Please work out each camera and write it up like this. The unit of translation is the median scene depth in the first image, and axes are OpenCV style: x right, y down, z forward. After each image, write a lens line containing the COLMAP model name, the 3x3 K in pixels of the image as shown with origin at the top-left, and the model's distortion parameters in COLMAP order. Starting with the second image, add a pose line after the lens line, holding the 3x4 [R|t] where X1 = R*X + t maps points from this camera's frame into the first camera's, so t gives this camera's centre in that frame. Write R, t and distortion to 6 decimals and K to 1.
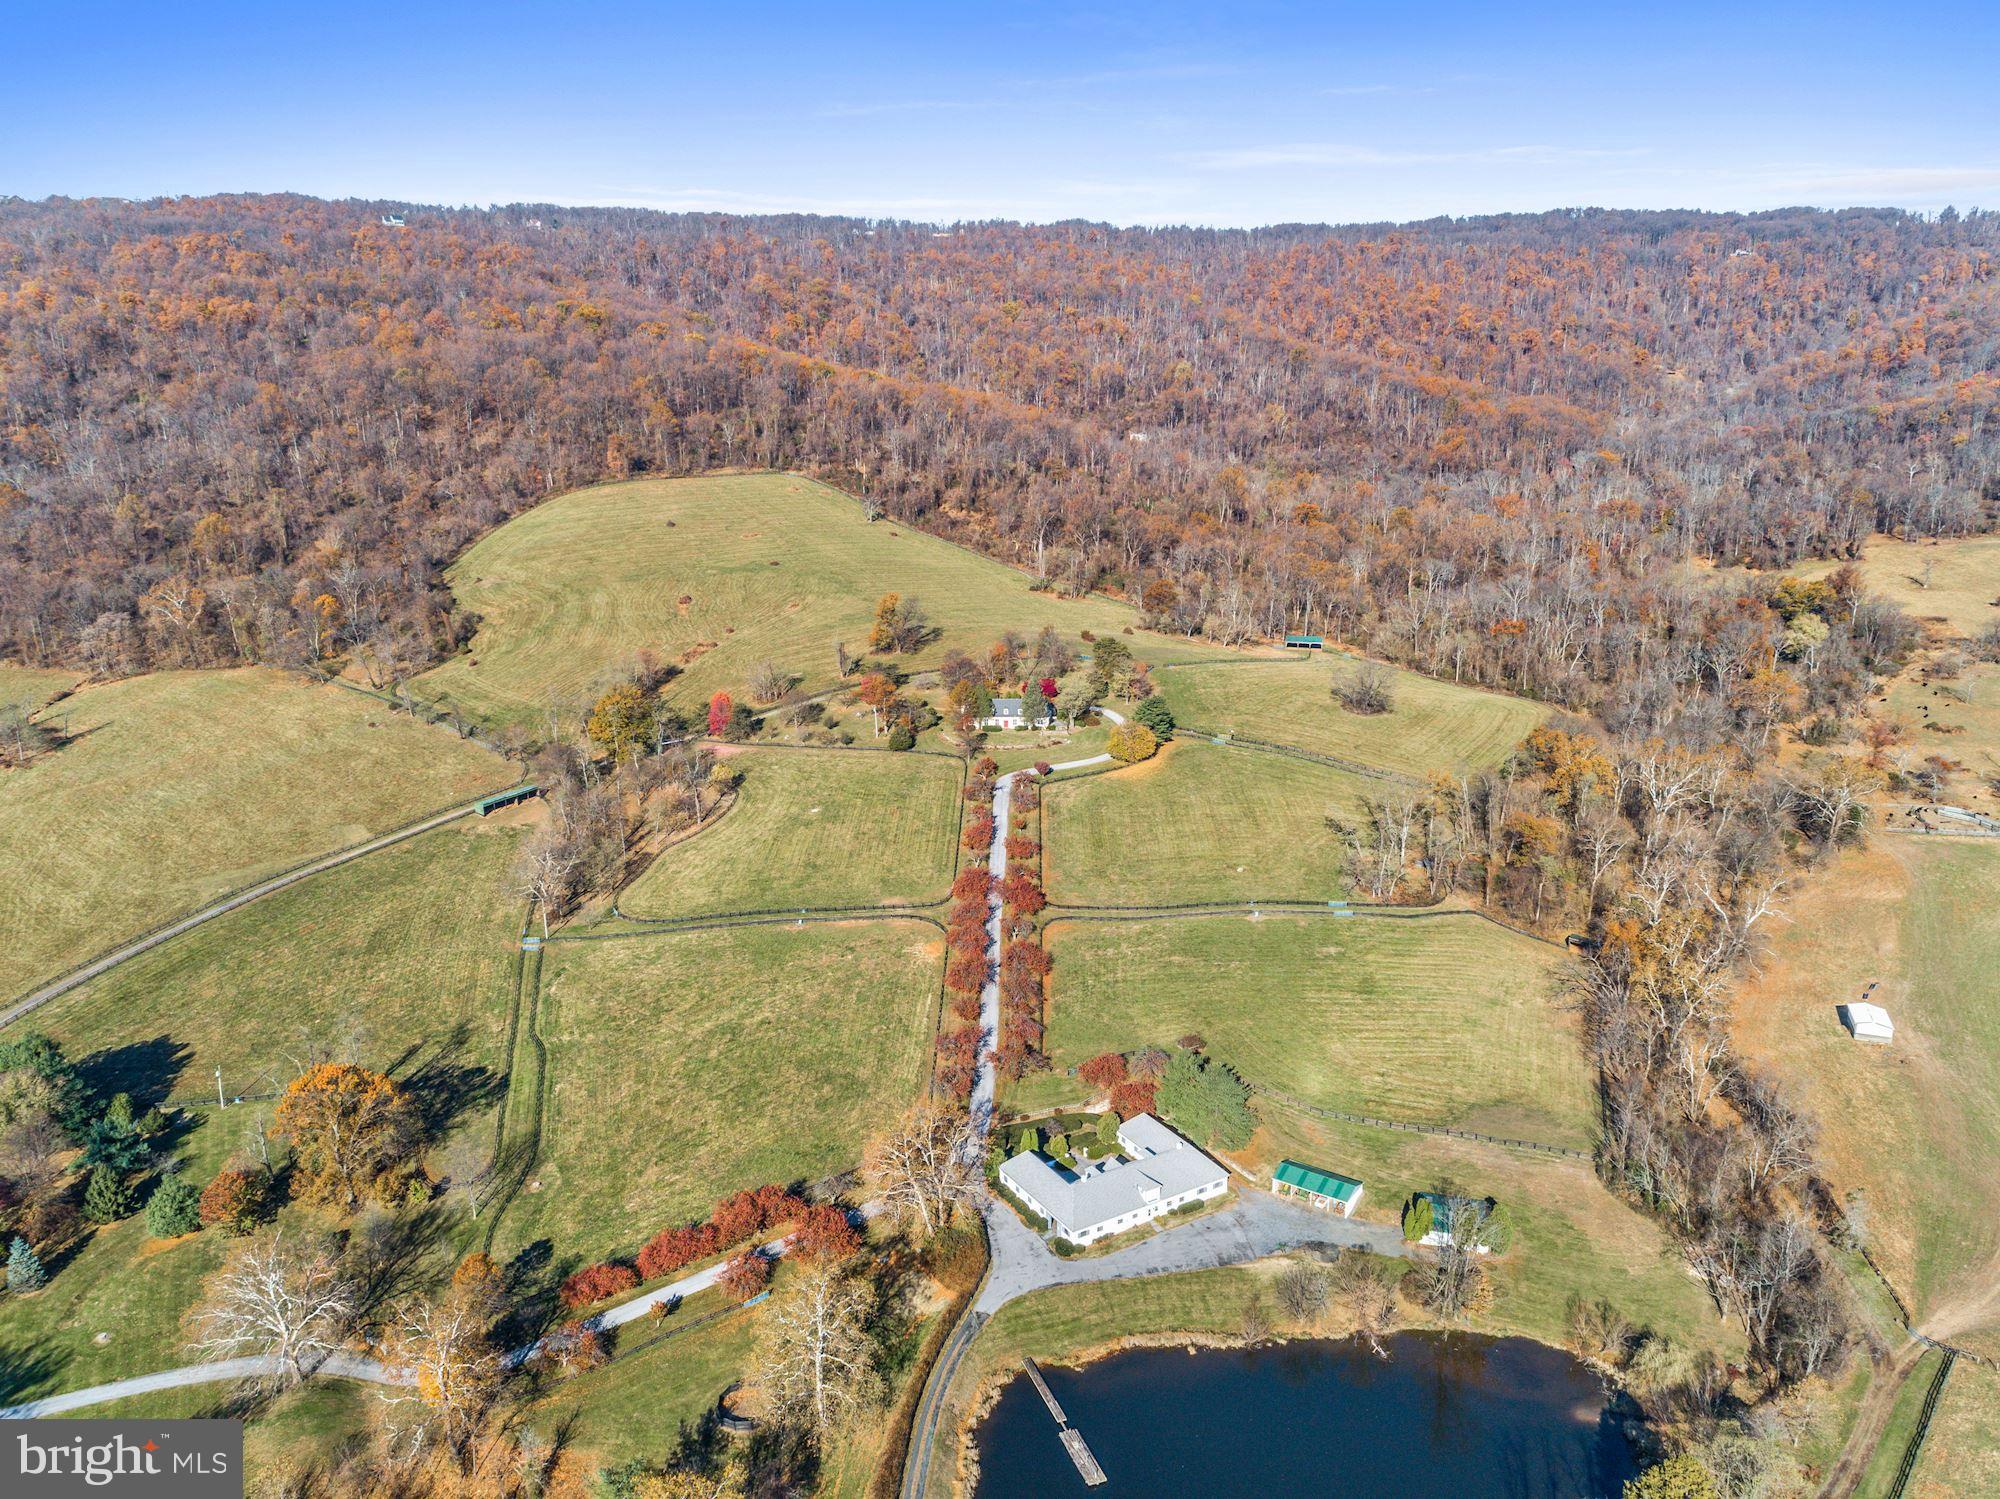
lens RADIAL K [[1498.8, 0, 1003.9], [0, 1498.8, 755.9], [0, 0, 1]] dist [0.012866, 0.015203]
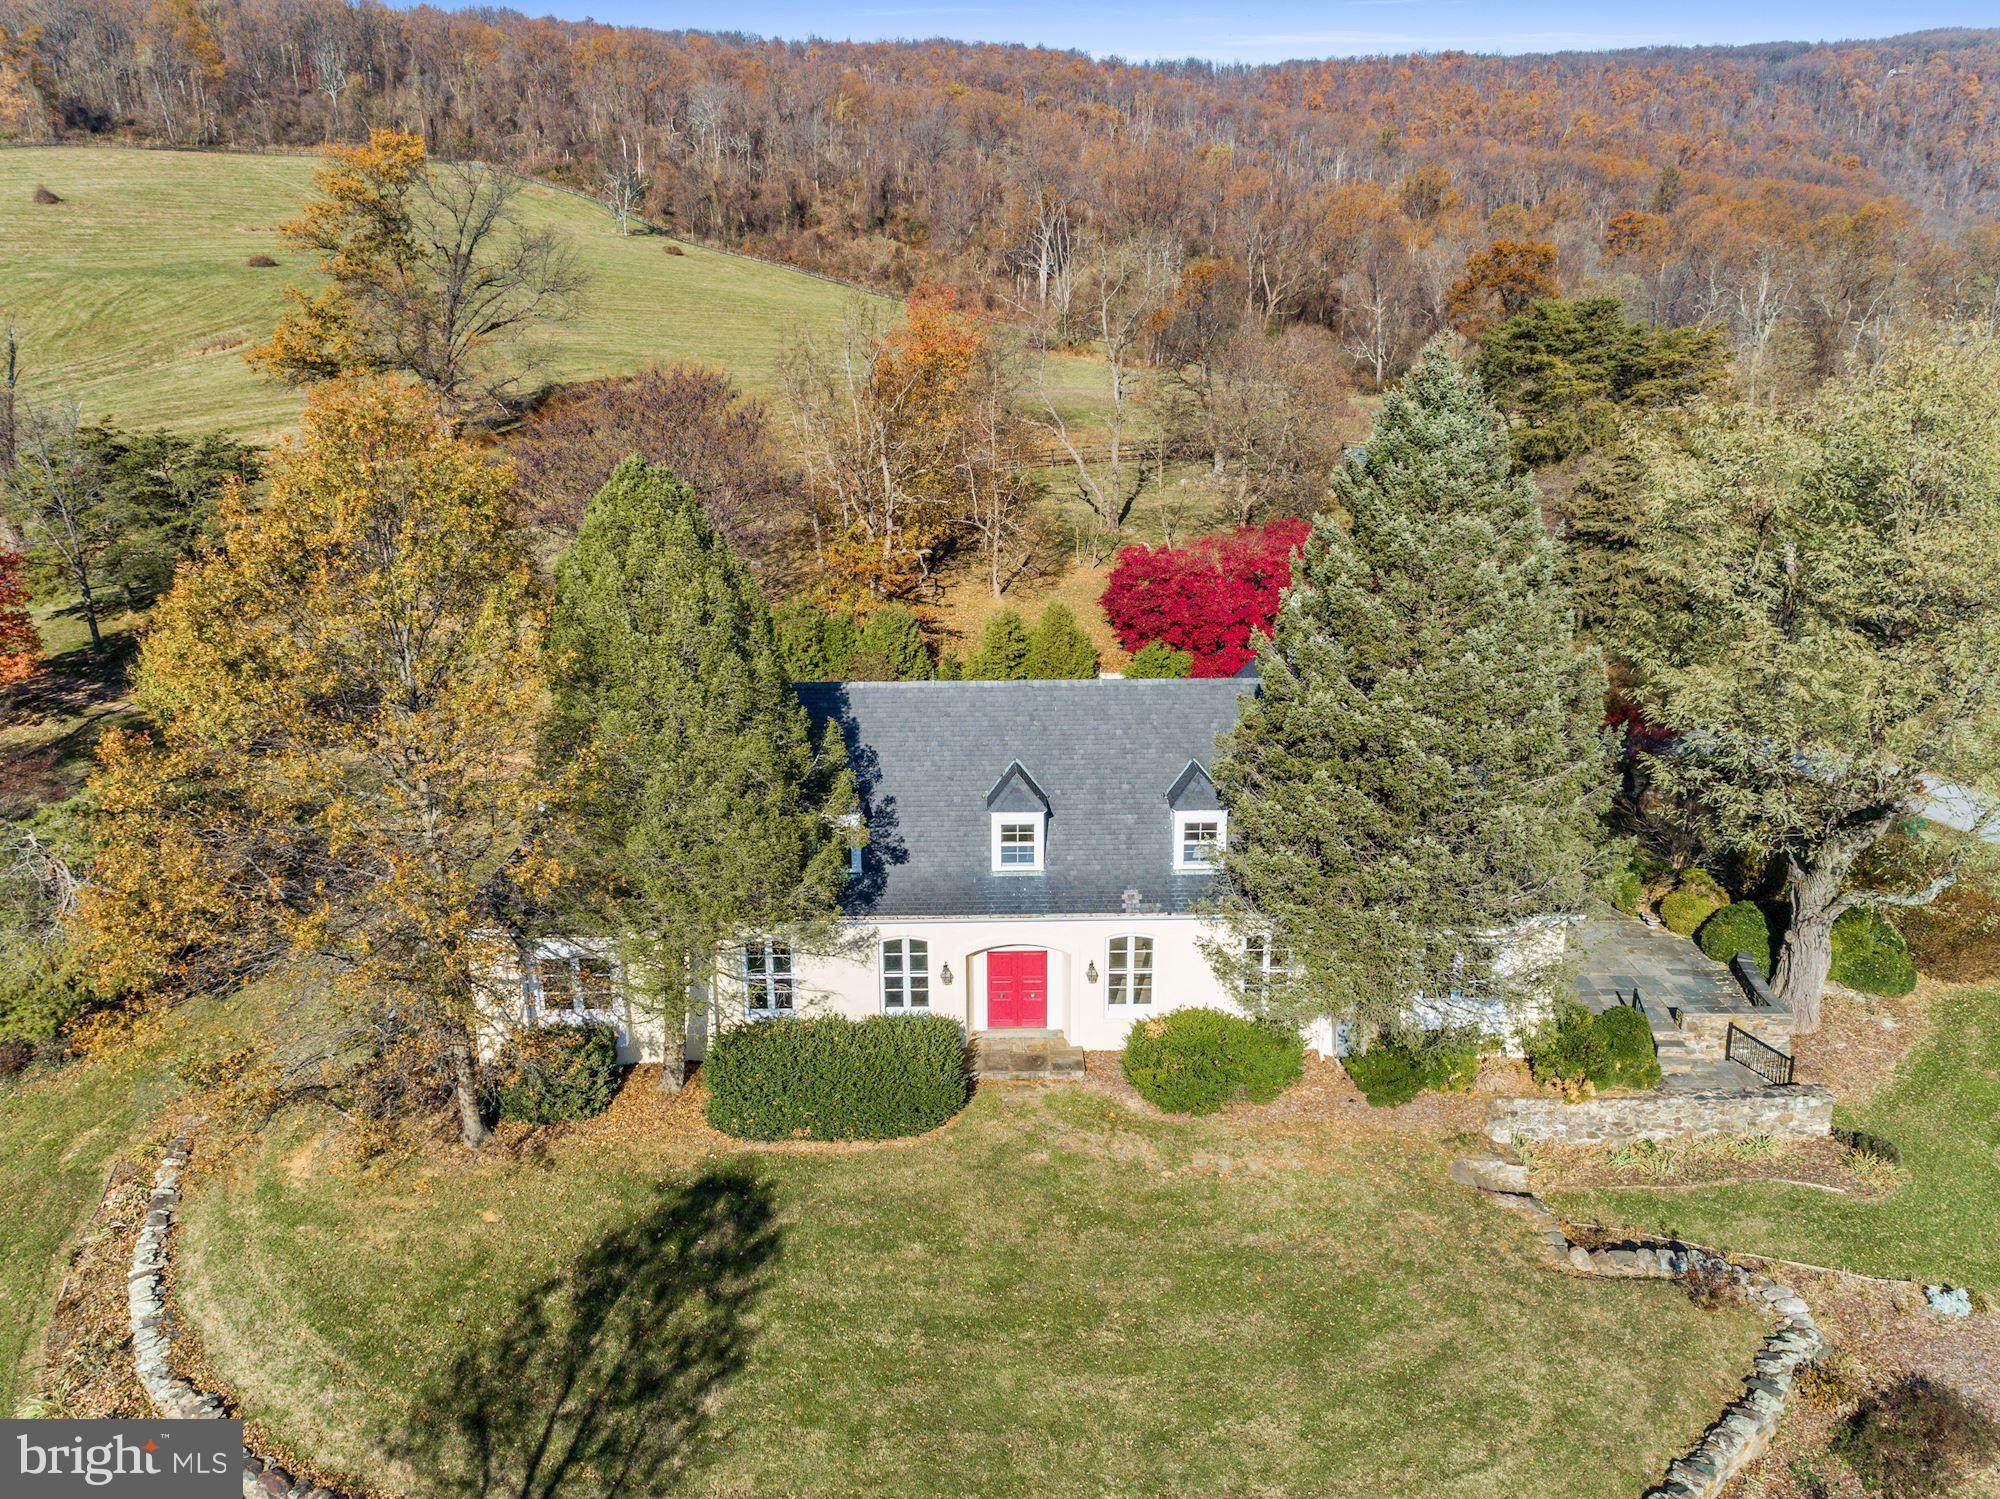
lens RADIAL K [[1498.8, 0, 1003.9], [0, 1498.8, 755.9], [0, 0, 1]] dist [0.012866, 0.015203]
pose [[0.999304, -0.012077, 0.035307, -0.001953], [0.011138, 0.999582, 0.026678, -0.035181], [-0.035614, -0.026266, 0.999020, 0.892354]]
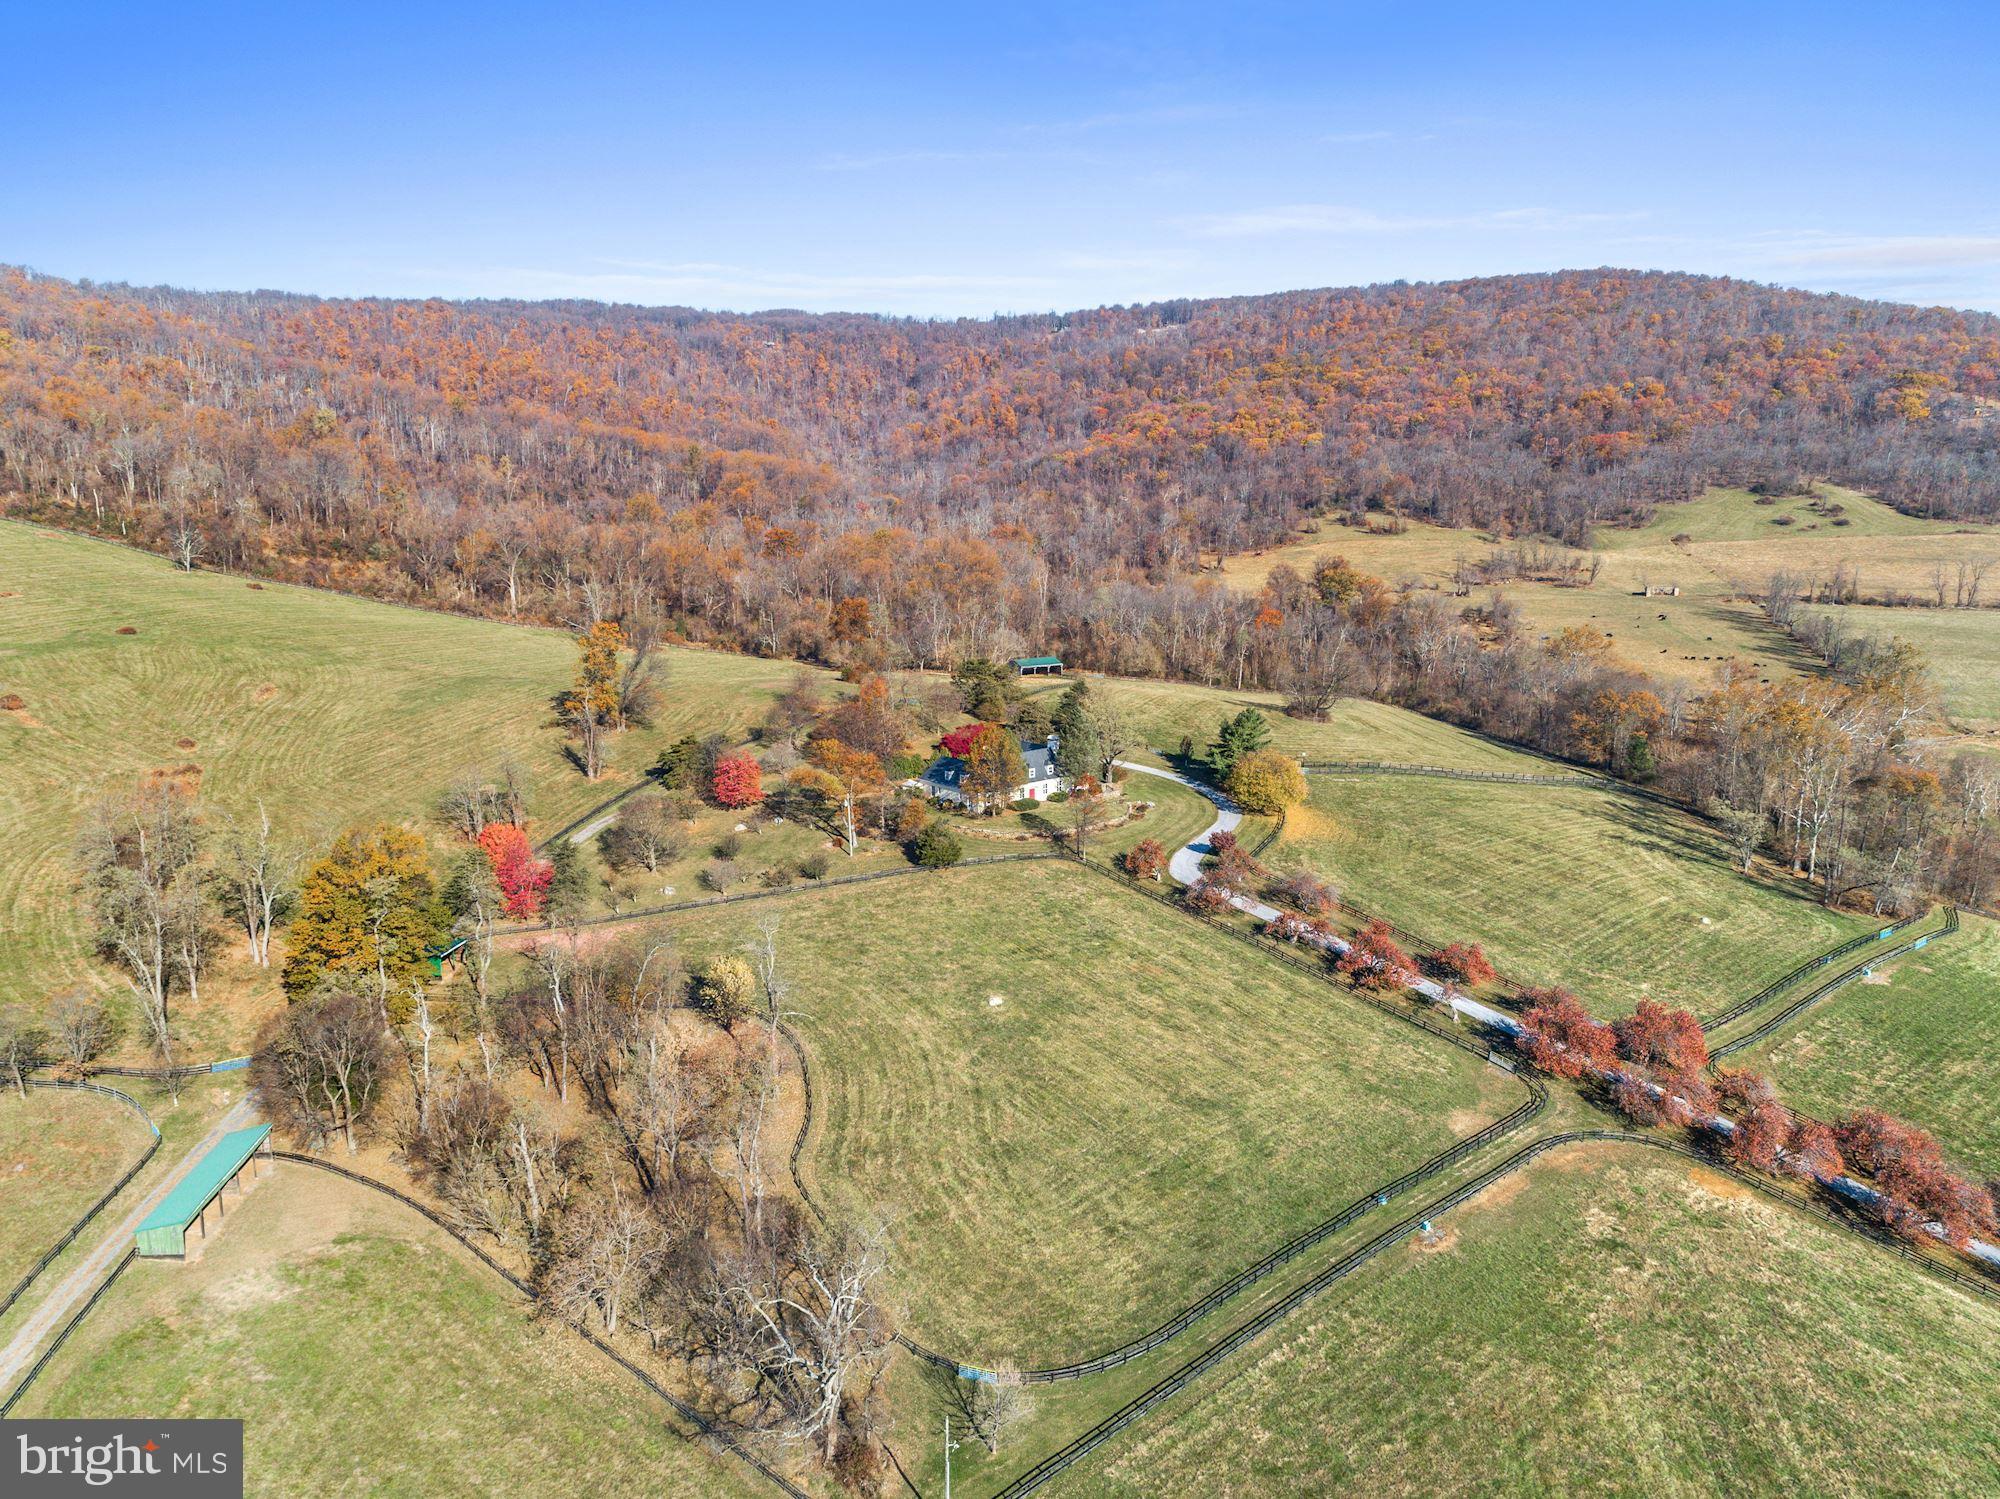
lens RADIAL K [[1498.8, 0, 1003.9], [0, 1498.8, 755.9], [0, 0, 1]] dist [0.012866, 0.015203]
pose [[0.752667, -0.127935, 0.645853, -0.367894], [0.180658, 0.983420, -0.015733, -0.028119], [-0.633132, 0.128520, 0.763300, 0.545626]]
